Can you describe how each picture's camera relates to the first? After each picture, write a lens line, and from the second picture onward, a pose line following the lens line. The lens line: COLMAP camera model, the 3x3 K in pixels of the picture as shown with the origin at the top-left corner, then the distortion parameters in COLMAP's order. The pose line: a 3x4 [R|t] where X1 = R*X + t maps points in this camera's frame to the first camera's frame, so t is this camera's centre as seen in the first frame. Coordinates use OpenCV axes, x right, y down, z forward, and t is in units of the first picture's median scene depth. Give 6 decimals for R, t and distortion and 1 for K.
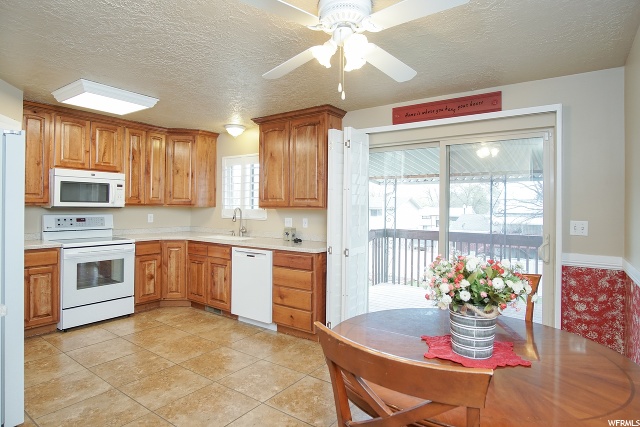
lens RADIAL K [[350.3, 0, 319.6], [0, 350.3, 208.8], [0, 0, 1]] dist [-0.011118, 0.000540]
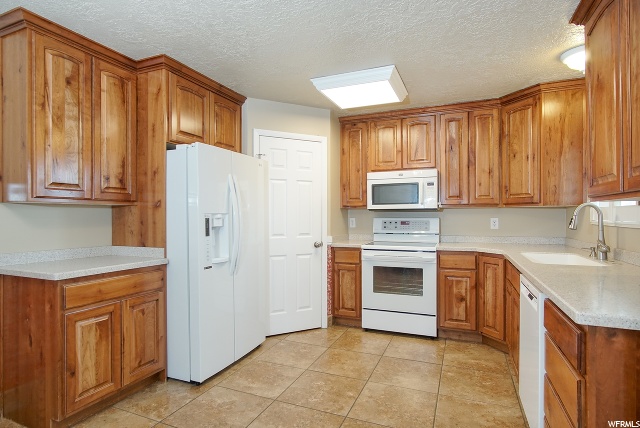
lens RADIAL K [[346.4, 0, 318.7], [0, 346.4, 216.4], [0, 0, 1]] dist [-0.015335, 0.000120]
pose [[0.211222, -0.011542, -0.977370, 0.215730], [0.003239, 0.999933, -0.011108, 0.024131], [0.977433, -0.000819, 0.211245, 0.584745]]
